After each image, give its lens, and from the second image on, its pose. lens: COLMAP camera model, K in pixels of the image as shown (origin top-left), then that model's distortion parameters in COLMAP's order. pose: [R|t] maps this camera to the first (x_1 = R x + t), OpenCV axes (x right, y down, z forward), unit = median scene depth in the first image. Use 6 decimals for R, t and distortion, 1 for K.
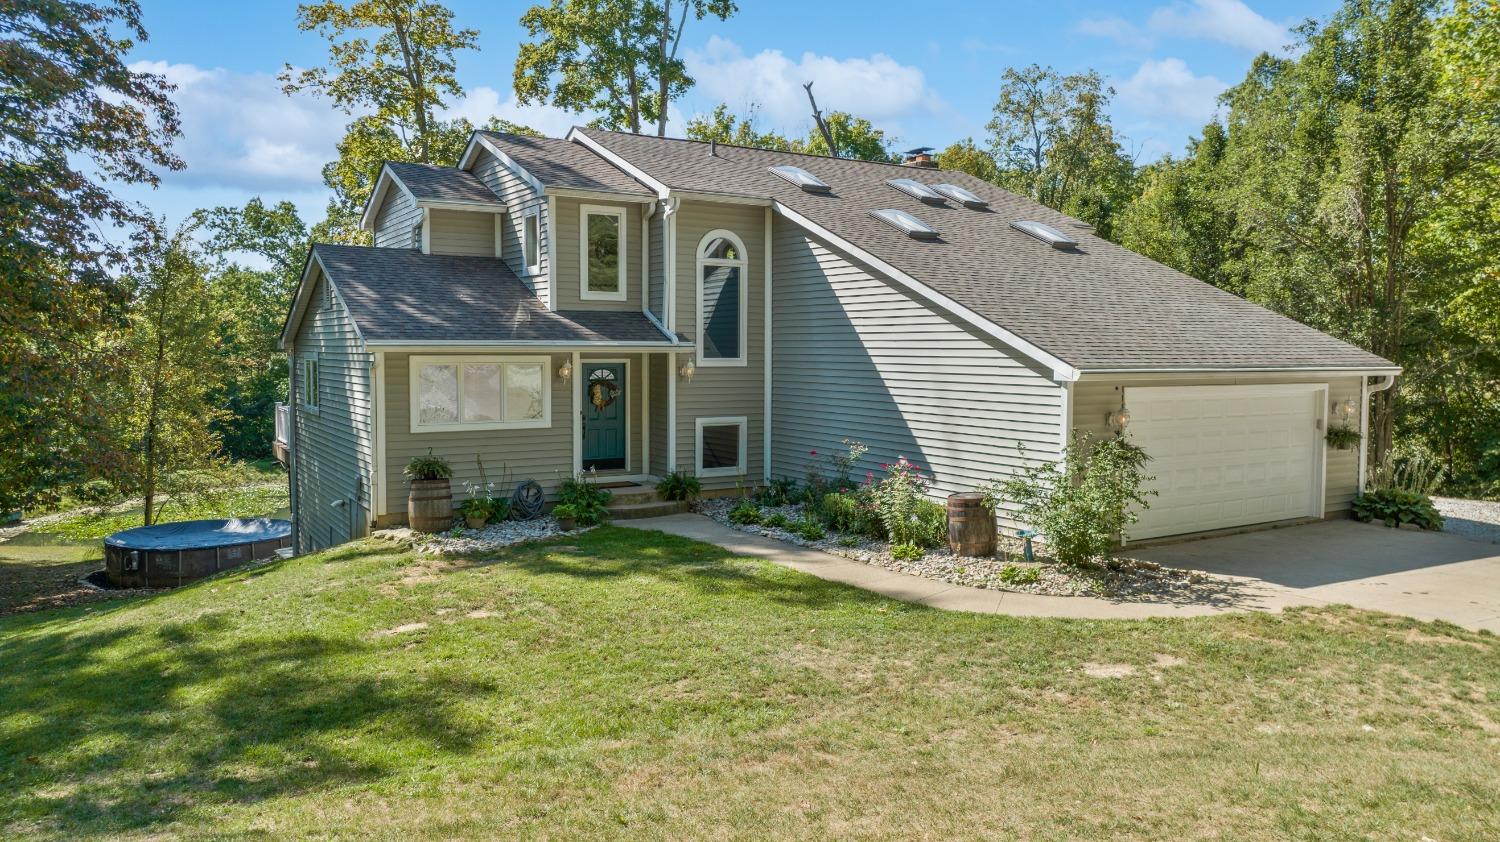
lens RADIAL K [[1061.8, 0, 720.7], [0, 1061.8, 439.6], [0, 0, 1]] dist [-0.017013, 0.018013]
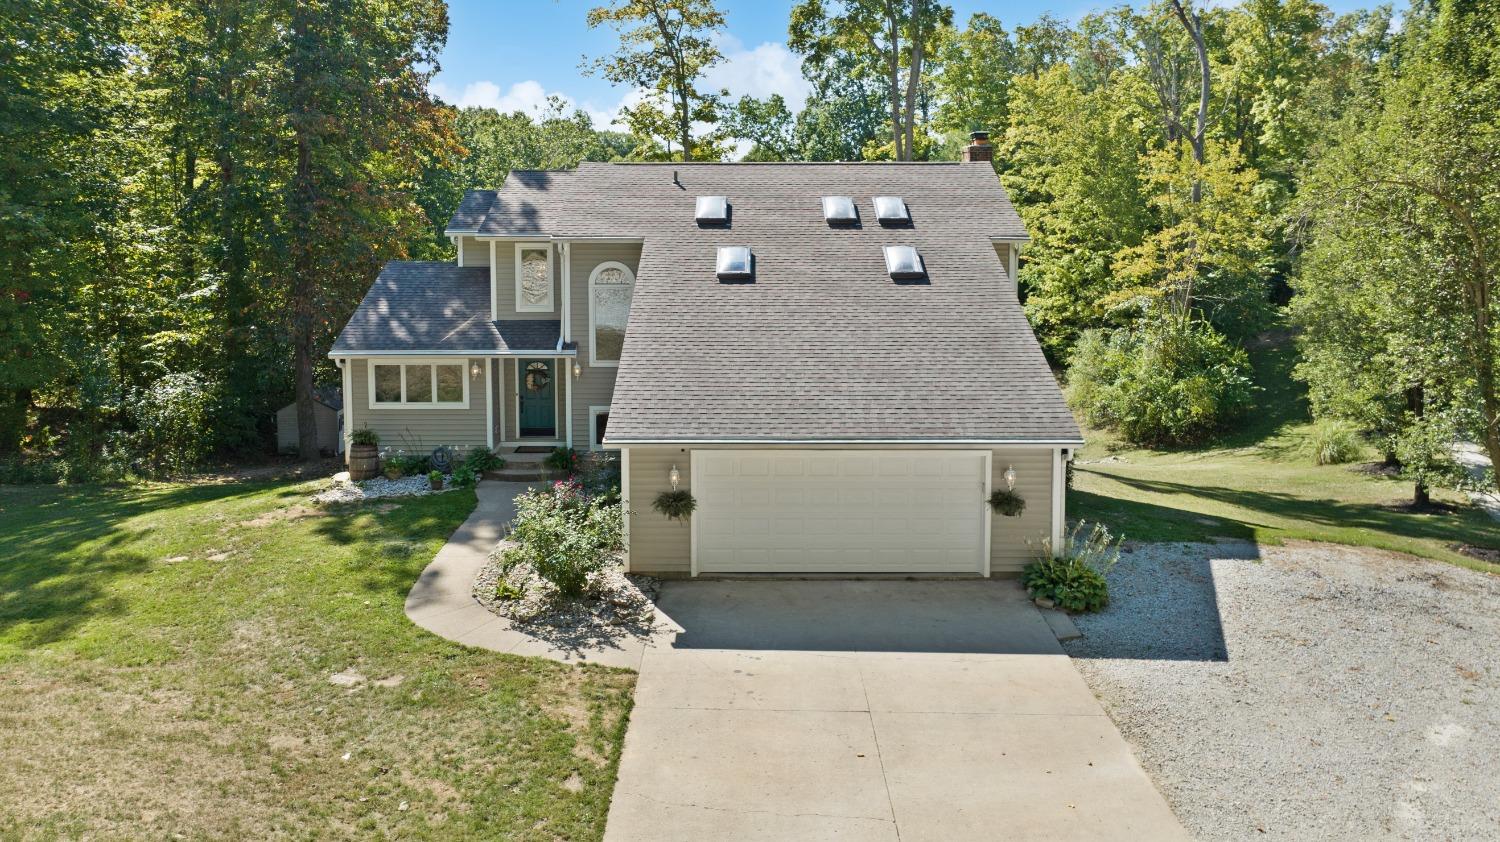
lens RADIAL K [[1061.8, 0, 737.1], [0, 1061.8, 293.8], [0, 0, 1]] dist [-0.017013, 0.018013]
pose [[0.857541, 0.048756, -0.512100, 0.850722], [-0.041487, 0.998810, 0.025623, -0.213504], [0.512740, -0.000727, 0.858543, -0.018535]]
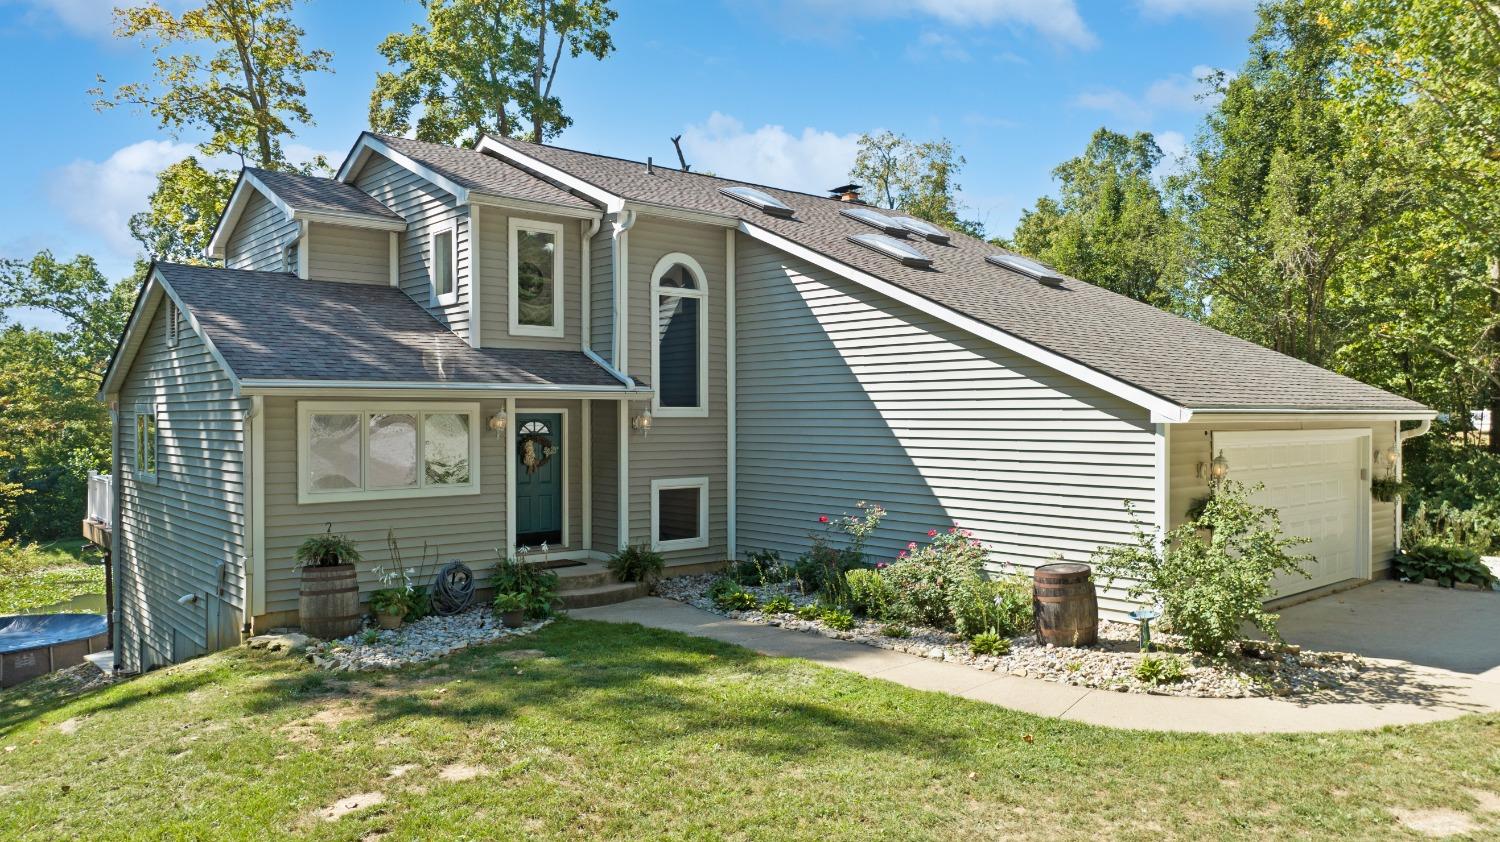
lens RADIAL K [[1061.8, 0, 723.4], [0, 1061.8, 442.1], [0, 0, 1]] dist [-0.017013, 0.018013]
pose [[0.987038, -0.009864, 0.160184, -0.107475], [0.019690, 0.998012, -0.059872, 0.000975], [-0.159275, 0.062250, 0.985270, 0.196248]]
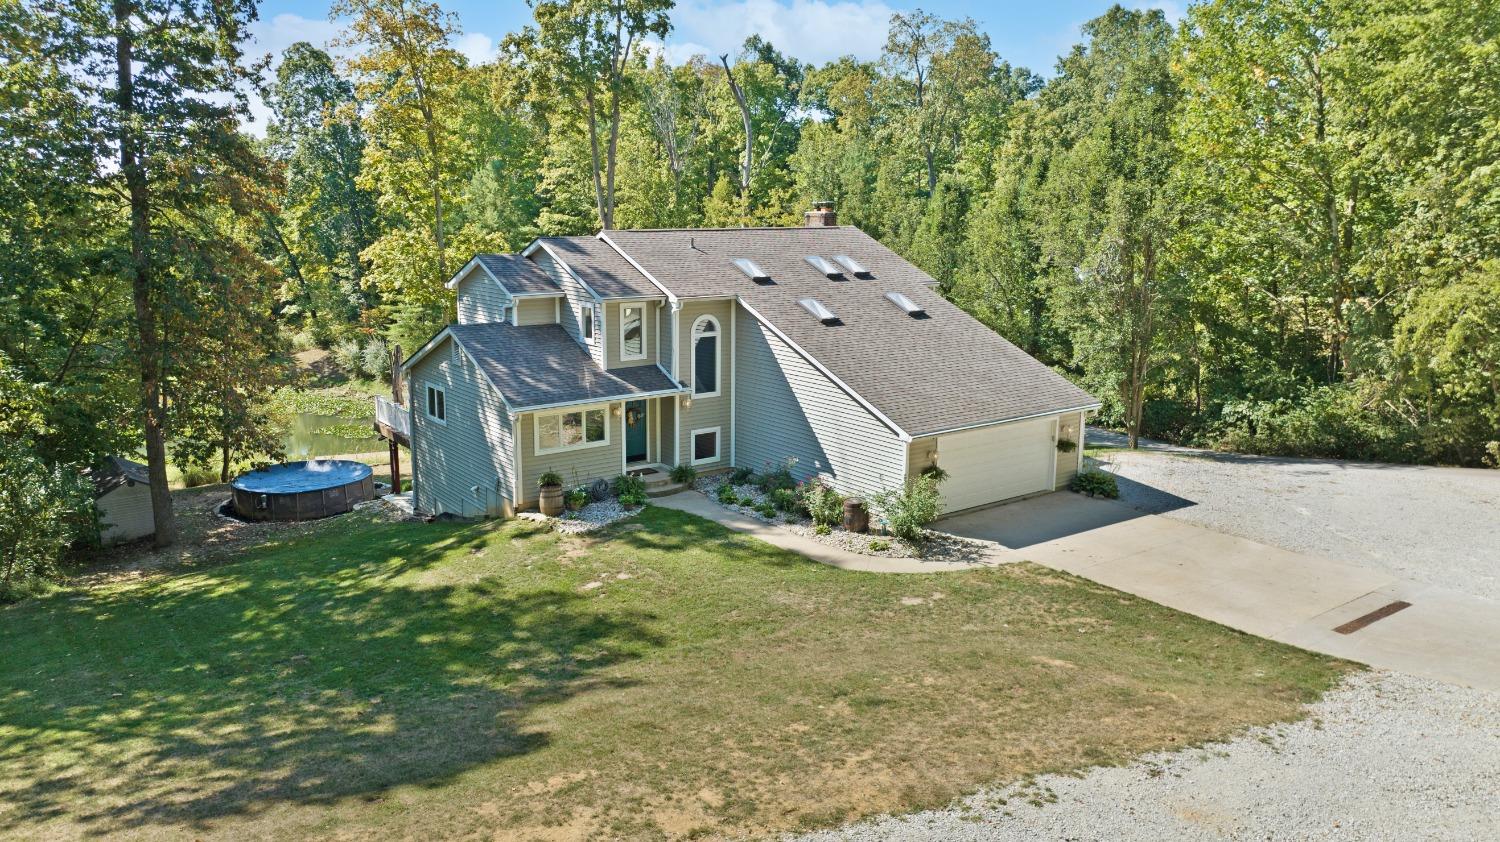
lens RADIAL K [[1061.8, 0, 674.7], [0, 1061.8, 427.0], [0, 0, 1]] dist [-0.017013, 0.018013]
pose [[0.998151, -0.019390, 0.057606, -0.153917], [0.012171, 0.992317, 0.123117, -0.245912], [-0.059550, -0.122189, 0.990719, -0.669076]]
